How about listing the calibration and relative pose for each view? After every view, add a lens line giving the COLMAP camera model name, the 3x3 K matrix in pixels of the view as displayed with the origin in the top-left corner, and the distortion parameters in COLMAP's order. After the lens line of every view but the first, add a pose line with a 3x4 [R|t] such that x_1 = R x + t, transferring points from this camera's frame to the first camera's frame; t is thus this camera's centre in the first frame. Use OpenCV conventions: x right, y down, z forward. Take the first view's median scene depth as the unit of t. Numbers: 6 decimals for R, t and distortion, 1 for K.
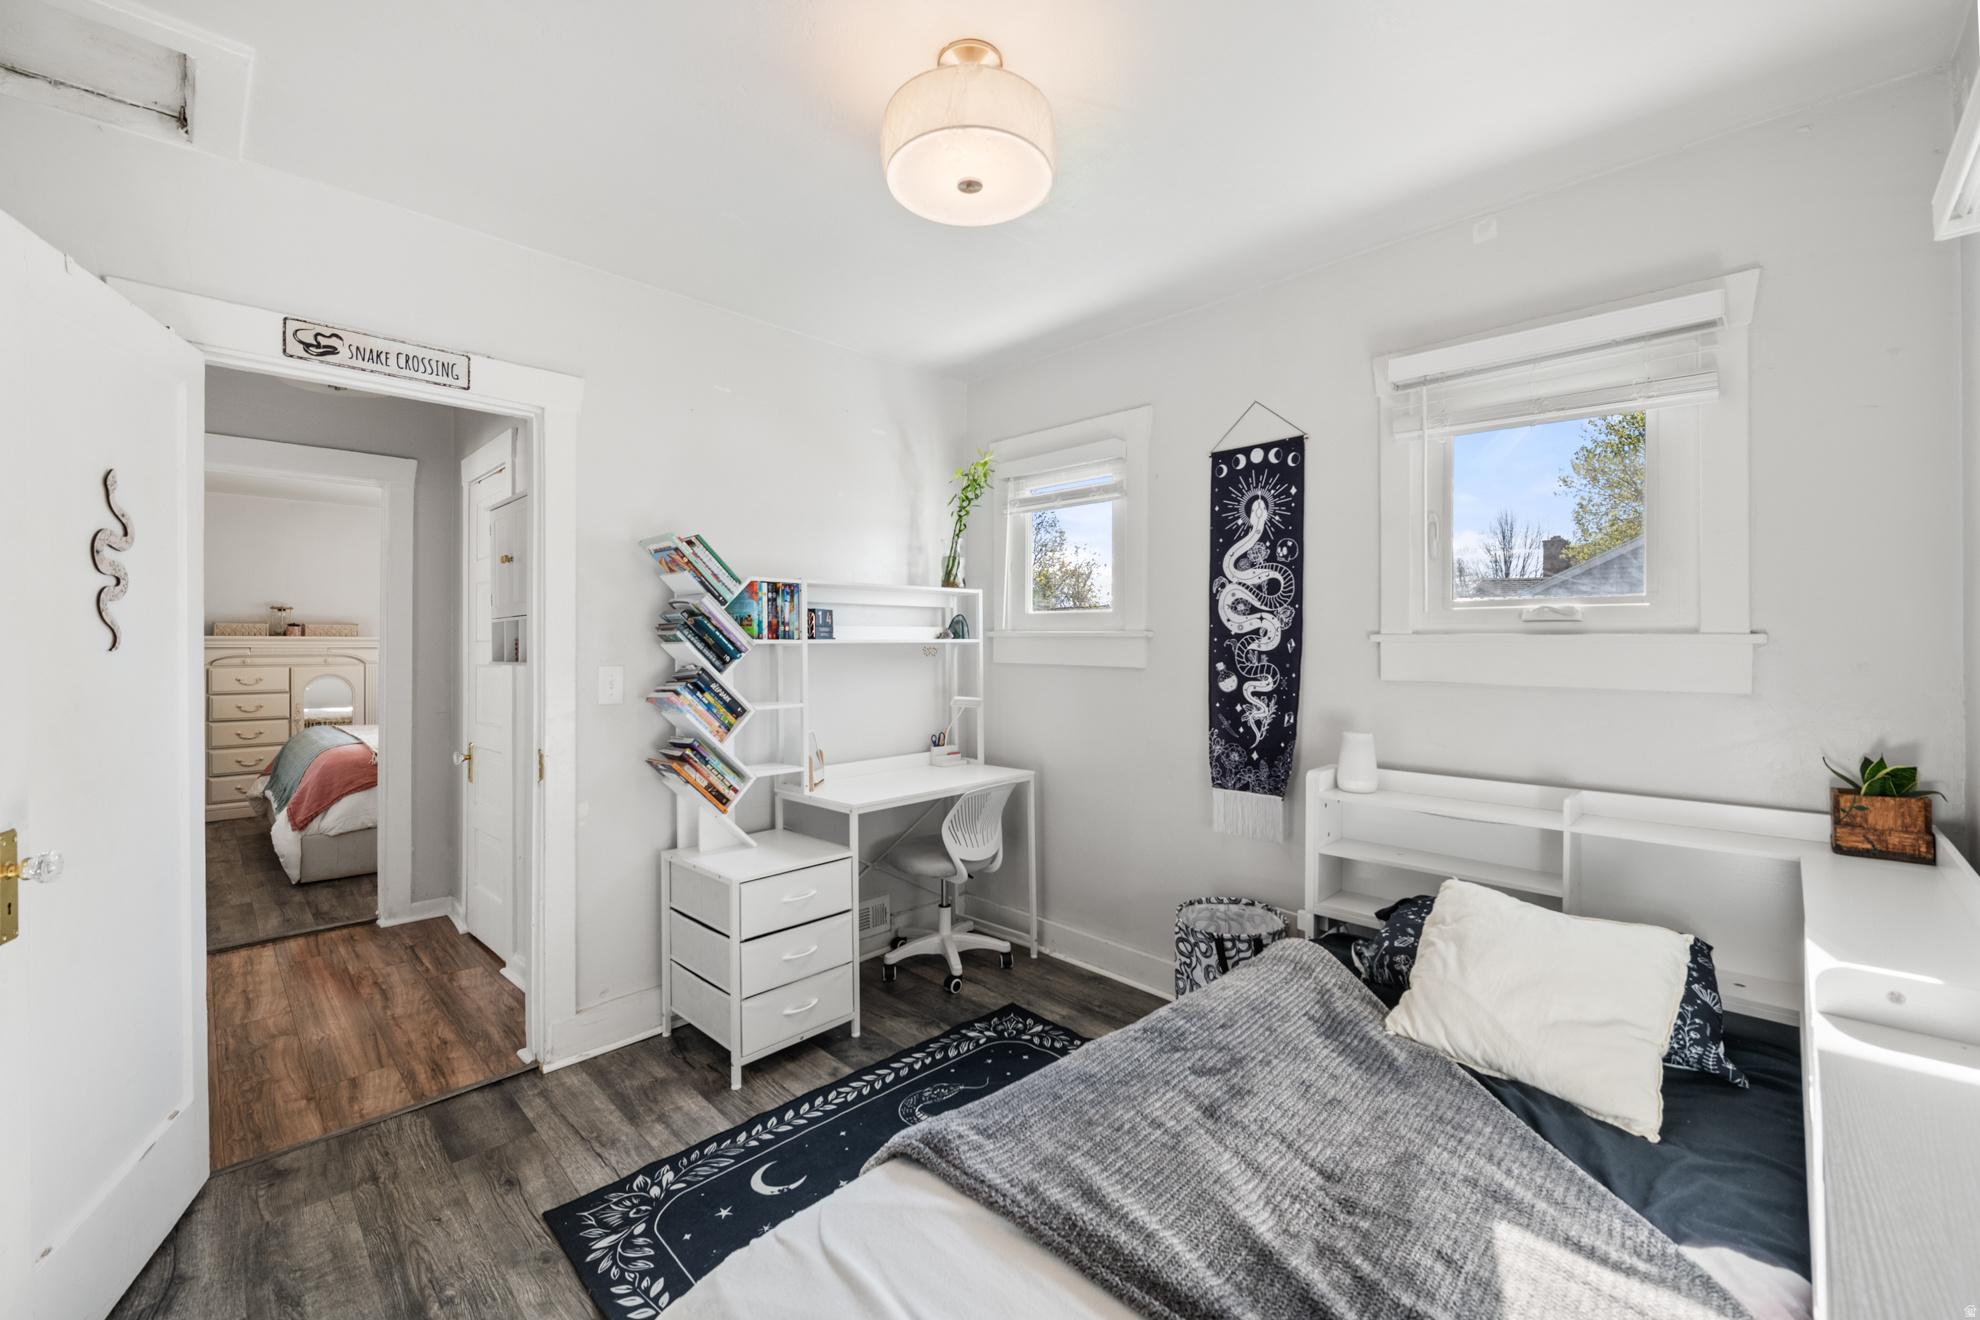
lens RADIAL K [[775.7, 0, 977.8], [0, 775.7, 633.0], [0, 0, 1]] dist [0.006871, -0.000045]
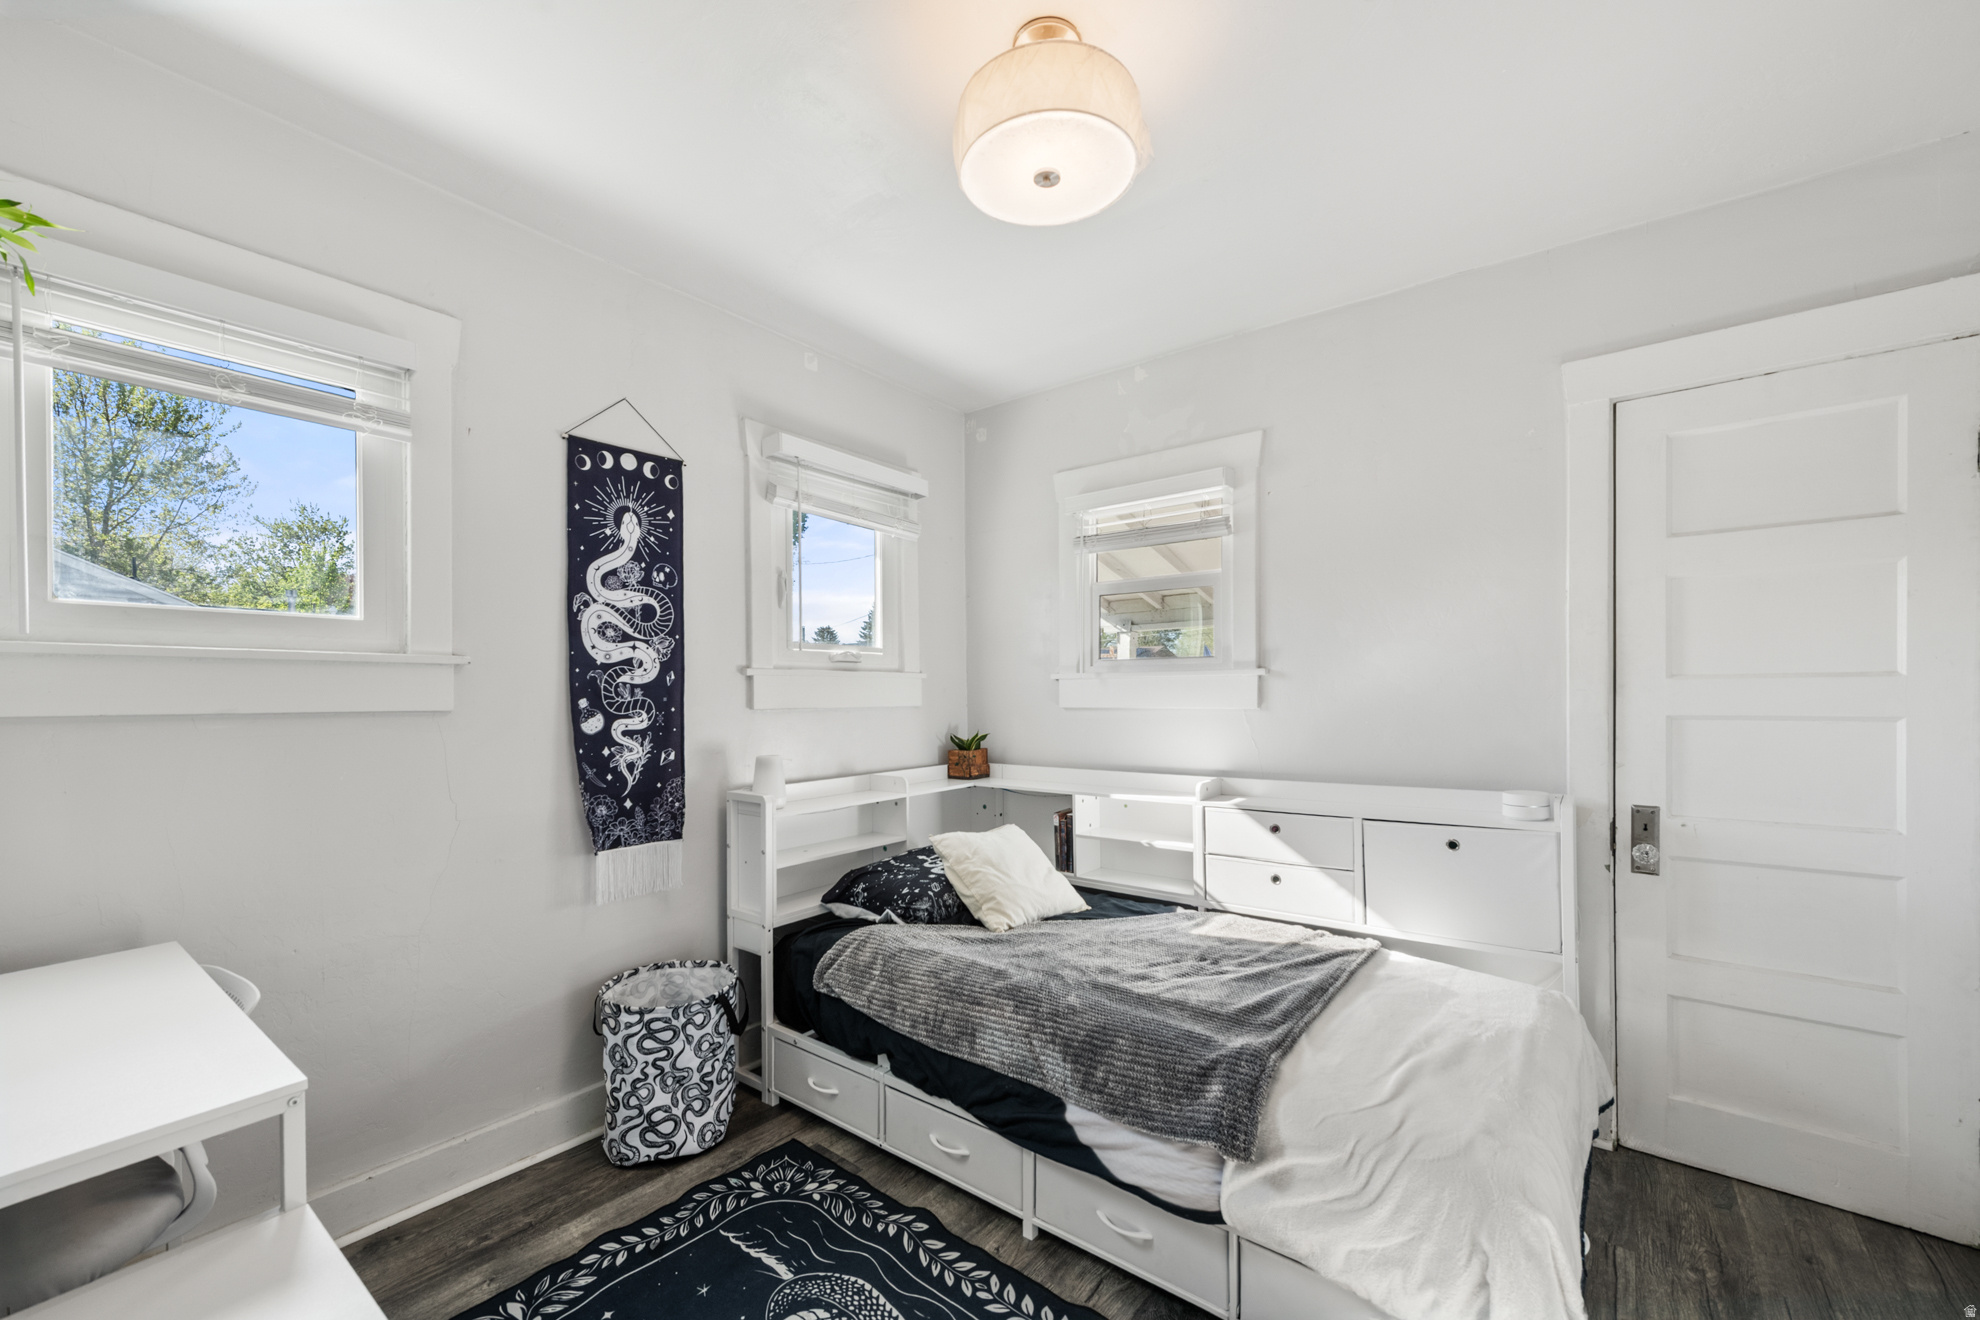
lens RADIAL K [[761.6, 0, 987.7], [0, 761.6, 689.8], [0, 0, 1]] dist [0.007798, -0.000013]
pose [[-0.091529, 0.006321, 0.995782, -0.536455], [0.000407, 0.999980, -0.006310, 0.035171], [-0.995802, -0.000172, -0.091530, 0.675570]]
